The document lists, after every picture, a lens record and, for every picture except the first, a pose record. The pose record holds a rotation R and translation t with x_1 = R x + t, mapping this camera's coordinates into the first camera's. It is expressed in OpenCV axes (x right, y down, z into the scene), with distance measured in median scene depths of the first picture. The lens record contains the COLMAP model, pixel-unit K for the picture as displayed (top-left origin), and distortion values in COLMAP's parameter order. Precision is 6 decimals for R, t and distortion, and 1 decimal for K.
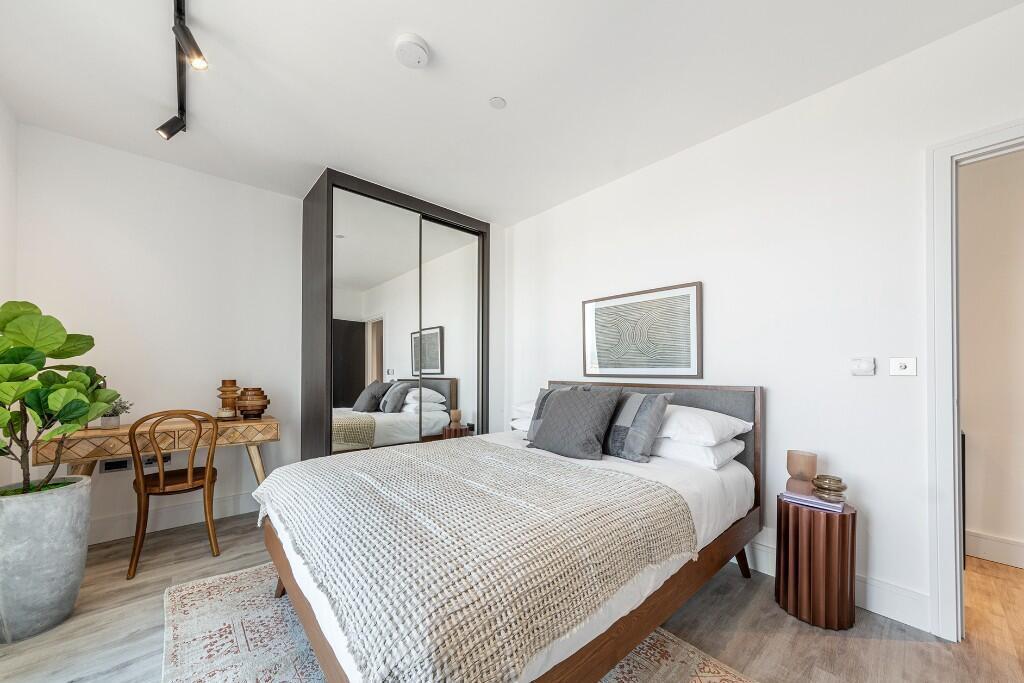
lens RADIAL K [[366.2, 0, 512.8], [0, 366.2, 371.9], [0, 0, 1]] dist [-0.000921, 0.012936]
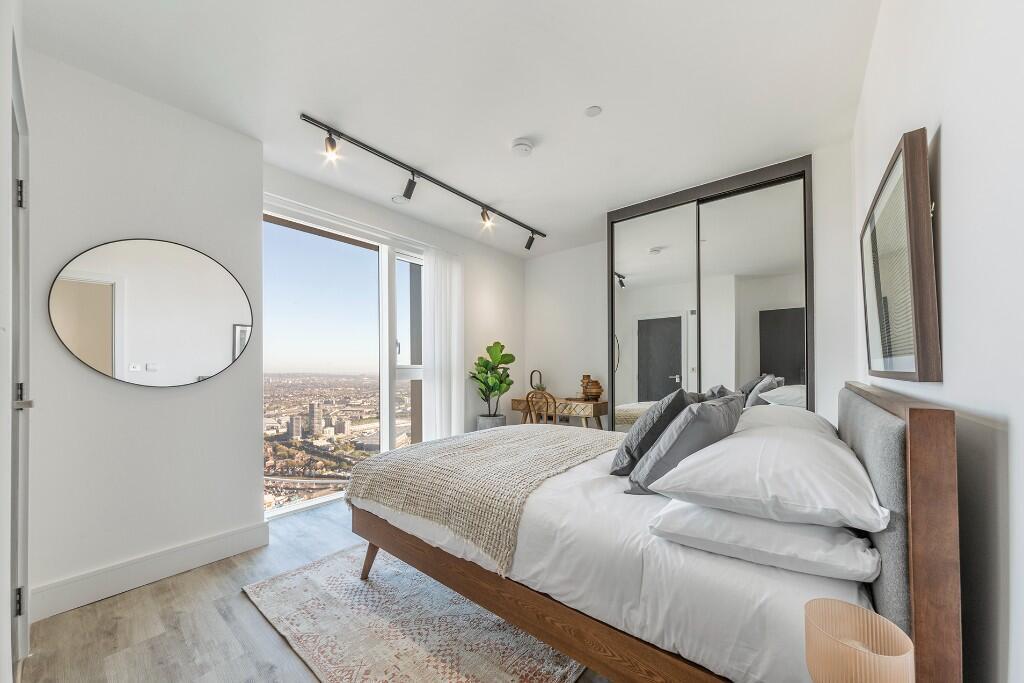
lens RADIAL K [[364.0, 0, 511.4], [0, 364.0, 367.4], [0, 0, 1]] dist [-0.000385, -0.000032]
pose [[0.178420, -0.009287, -0.983911, 0.662359], [0.007451, 0.999940, -0.008087, 0.001470], [0.983926, -0.005889, 0.178478, 0.410822]]
